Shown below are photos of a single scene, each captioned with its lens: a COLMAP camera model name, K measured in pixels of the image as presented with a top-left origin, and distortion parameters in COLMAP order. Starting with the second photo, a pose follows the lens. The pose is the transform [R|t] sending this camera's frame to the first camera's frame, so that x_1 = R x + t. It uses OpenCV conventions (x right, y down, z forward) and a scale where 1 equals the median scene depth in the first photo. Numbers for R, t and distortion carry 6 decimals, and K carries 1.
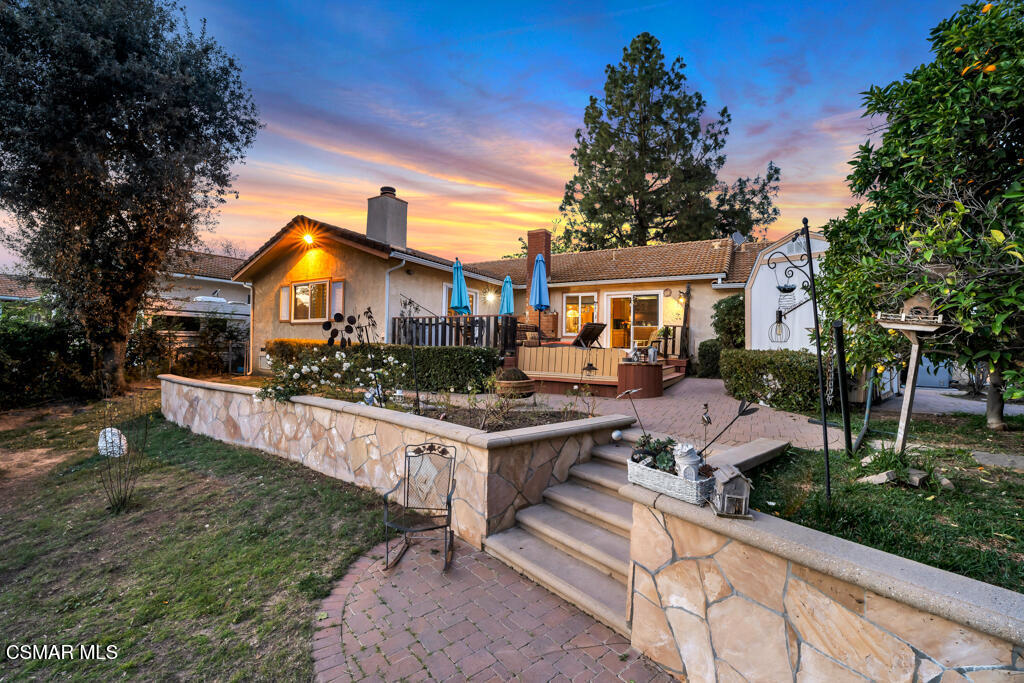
lens RADIAL K [[436.9, 0, 512.5], [0, 436.9, 352.8], [0, 0, 1]] dist [-0.038270, 0.000064]
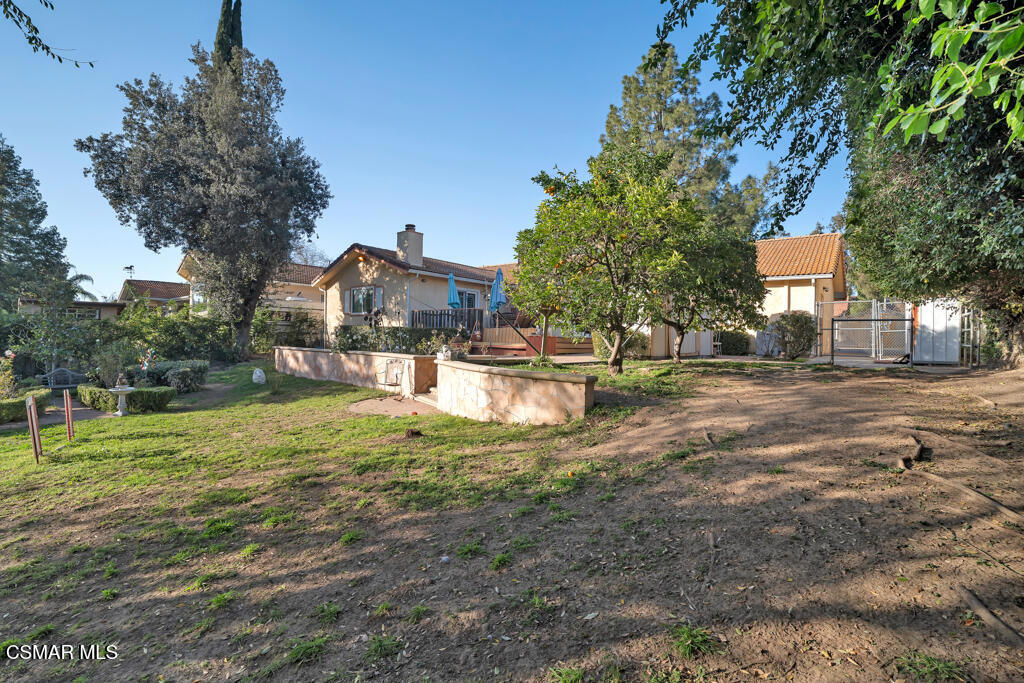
lens RADIAL K [[454.3, 0, 497.2], [0, 454.3, 341.2], [0, 0, 1]] dist [-0.038769, 0.000392]
pose [[0.985985, 0.000146, -0.166834, 0.277724], [-0.001743, 0.999954, -0.009423, 0.039811], [0.166825, 0.009581, 0.985940, -0.507925]]
